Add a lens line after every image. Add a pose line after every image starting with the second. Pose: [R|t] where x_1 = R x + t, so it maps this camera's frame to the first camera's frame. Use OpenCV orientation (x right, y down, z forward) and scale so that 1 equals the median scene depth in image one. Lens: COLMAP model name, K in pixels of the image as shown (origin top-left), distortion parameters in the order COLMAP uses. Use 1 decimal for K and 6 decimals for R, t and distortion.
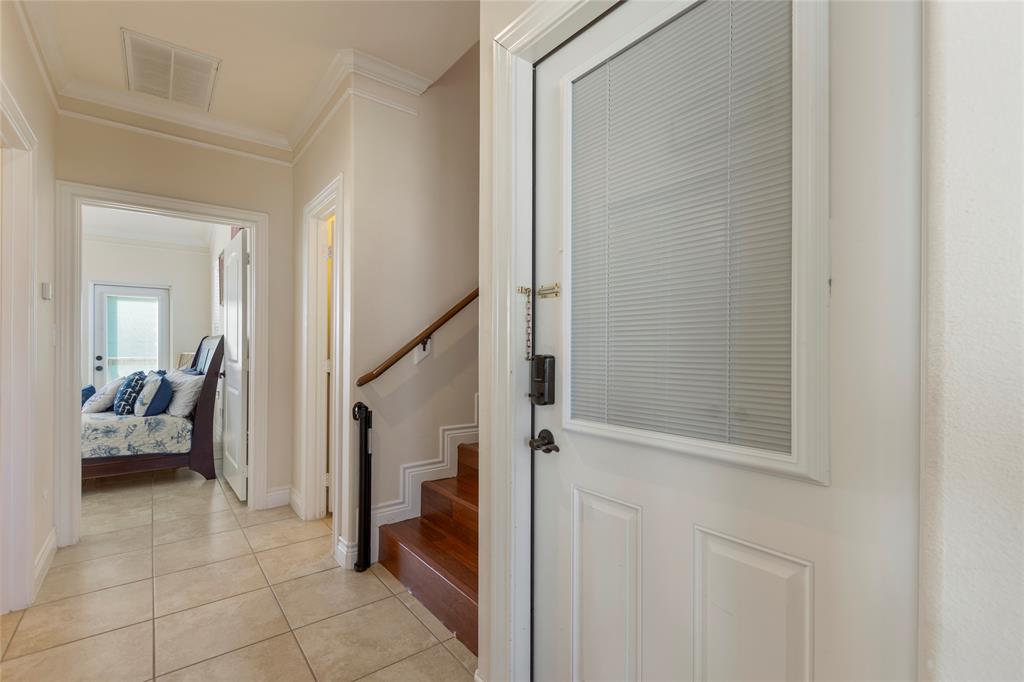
lens RADIAL K [[462.7, 0, 509.6], [0, 462.7, 348.9], [0, 0, 1]] dist [0.004371, 0.001016]
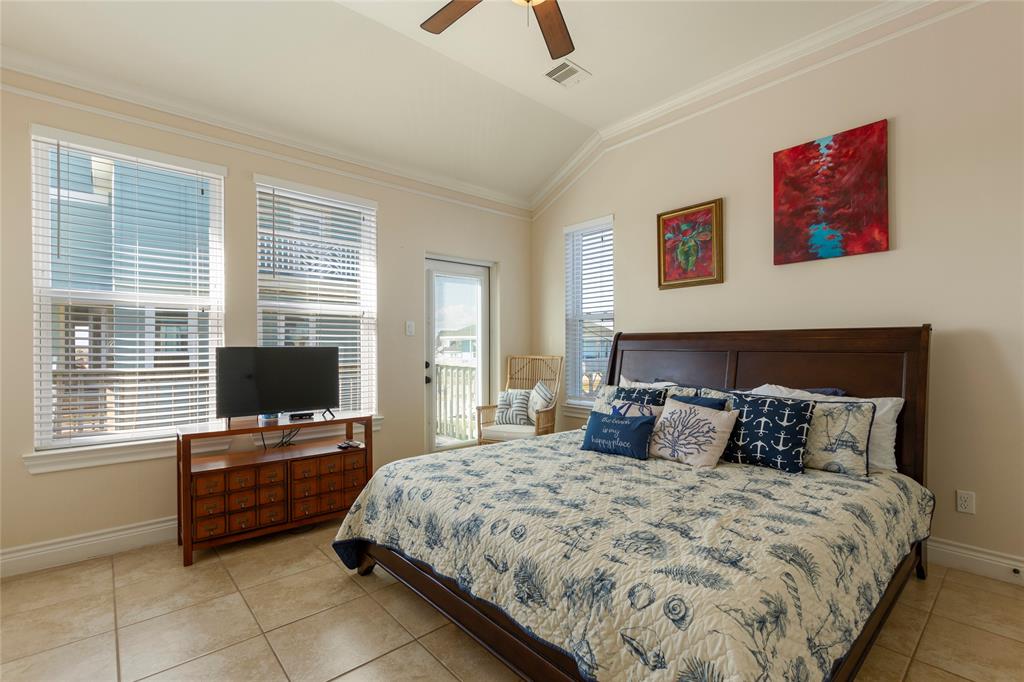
lens RADIAL K [[462.7, 0, 513.1], [0, 462.7, 346.6], [0, 0, 1]] dist [0.004371, 0.001016]
pose [[0.998588, -0.006955, 0.052674, -1.098140], [0.006861, 0.999975, 0.001970, -0.011178], [-0.052686, -0.001605, 0.998610, 0.423374]]
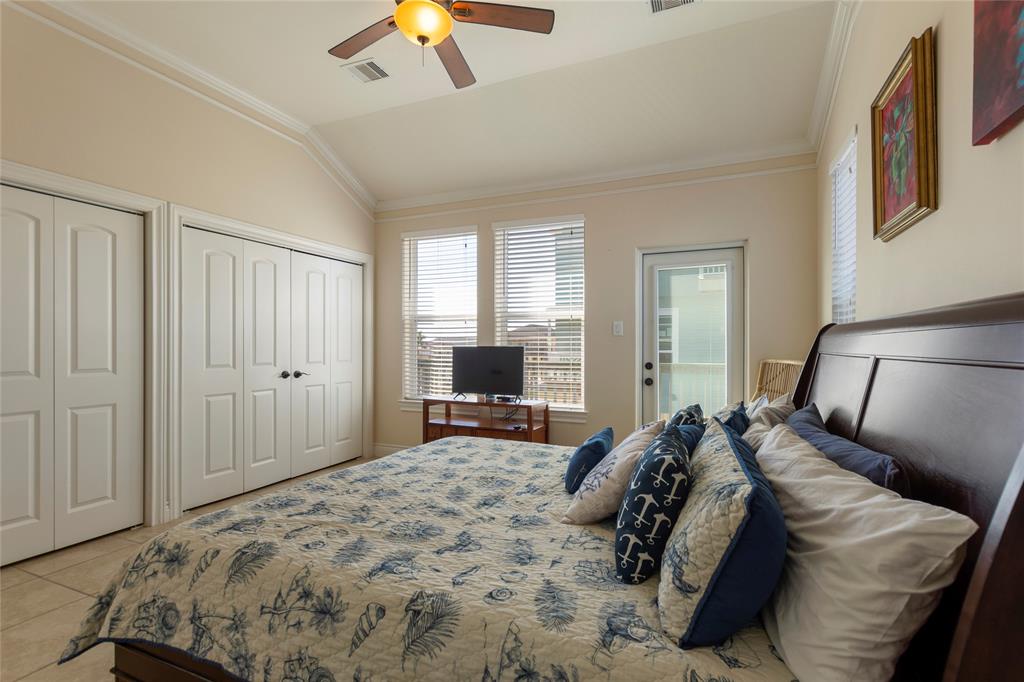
lens RADIAL K [[462.7, 0, 512.5], [0, 462.7, 347.0], [0, 0, 1]] dist [0.004371, 0.001016]
pose [[0.473690, -0.003677, -0.880684, -0.551765], [0.001614, 0.999993, -0.003307, -0.007249], [0.880690, 0.000145, 0.473693, 0.721261]]
